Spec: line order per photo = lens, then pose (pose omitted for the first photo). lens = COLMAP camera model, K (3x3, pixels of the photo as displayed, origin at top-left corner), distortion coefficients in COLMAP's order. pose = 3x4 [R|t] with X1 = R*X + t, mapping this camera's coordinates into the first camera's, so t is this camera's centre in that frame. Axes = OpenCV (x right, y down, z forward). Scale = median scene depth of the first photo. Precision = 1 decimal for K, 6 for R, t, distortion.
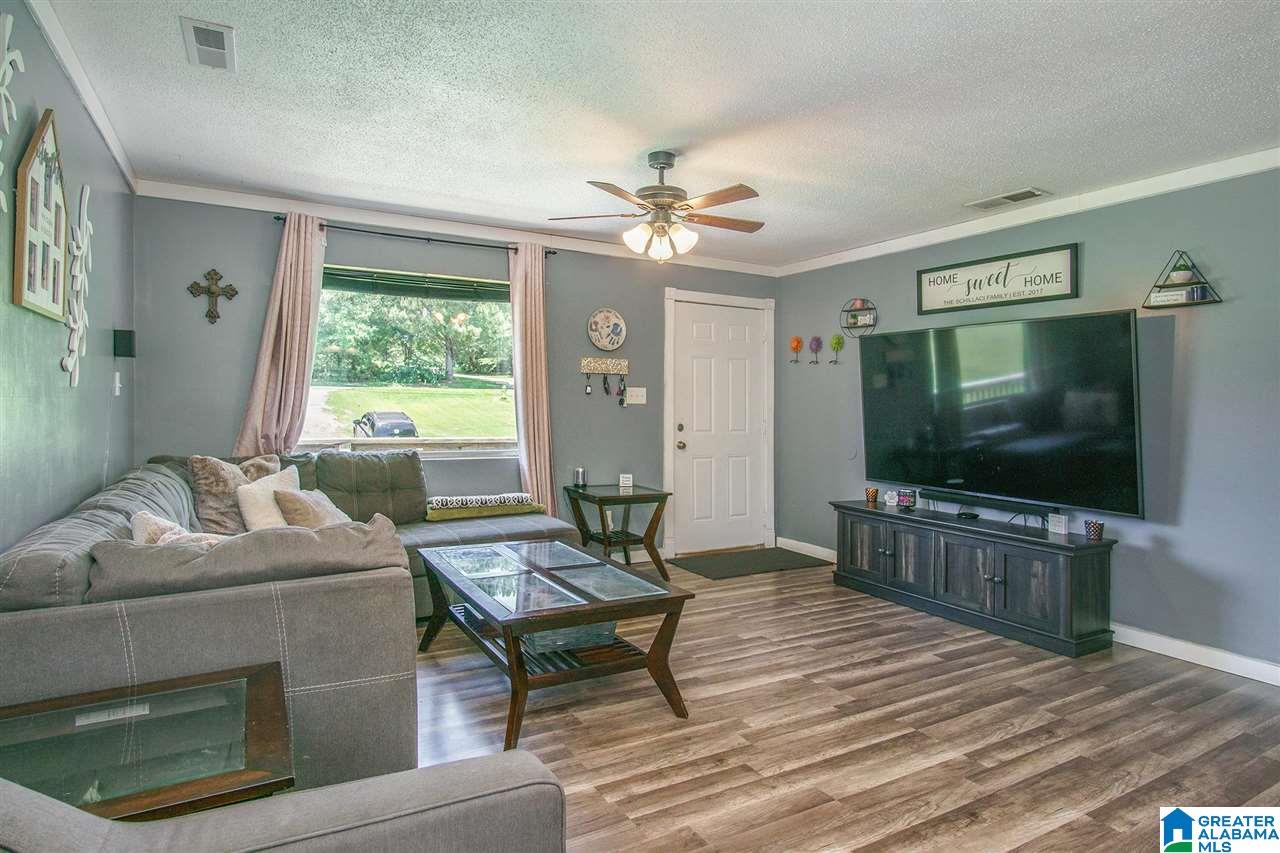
lens RADIAL K [[688.3, 0, 645.8], [0, 688.3, 399.0], [0, 0, 1]] dist [-0.018532, -0.003286]
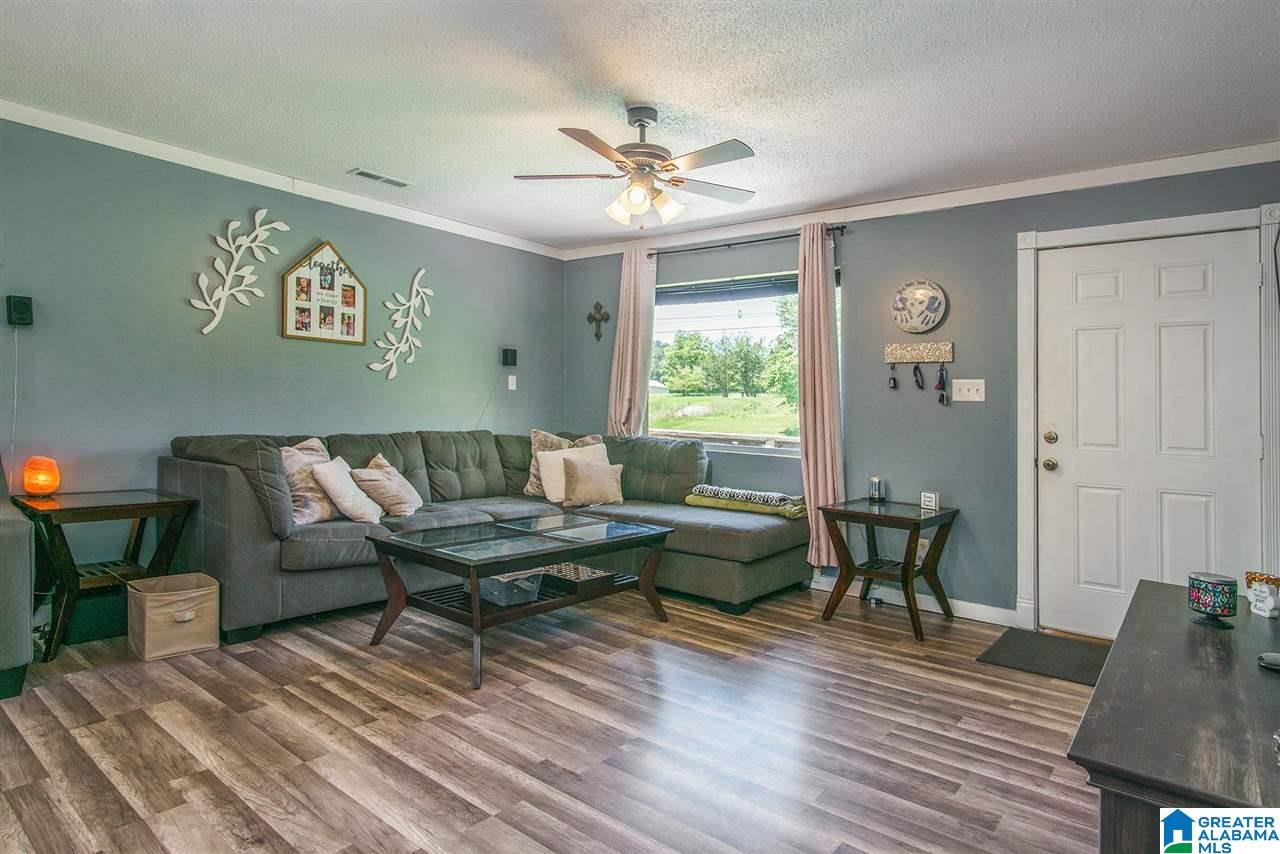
lens RADIAL K [[688.3, 0, 645.8], [0, 688.3, 399.5], [0, 0, 1]] dist [-0.018532, -0.003286]
pose [[0.396996, -0.010216, -0.917763, 1.059275], [-0.021140, 0.999571, -0.020271, 0.055360], [0.917577, 0.027449, 0.396610, 0.802641]]
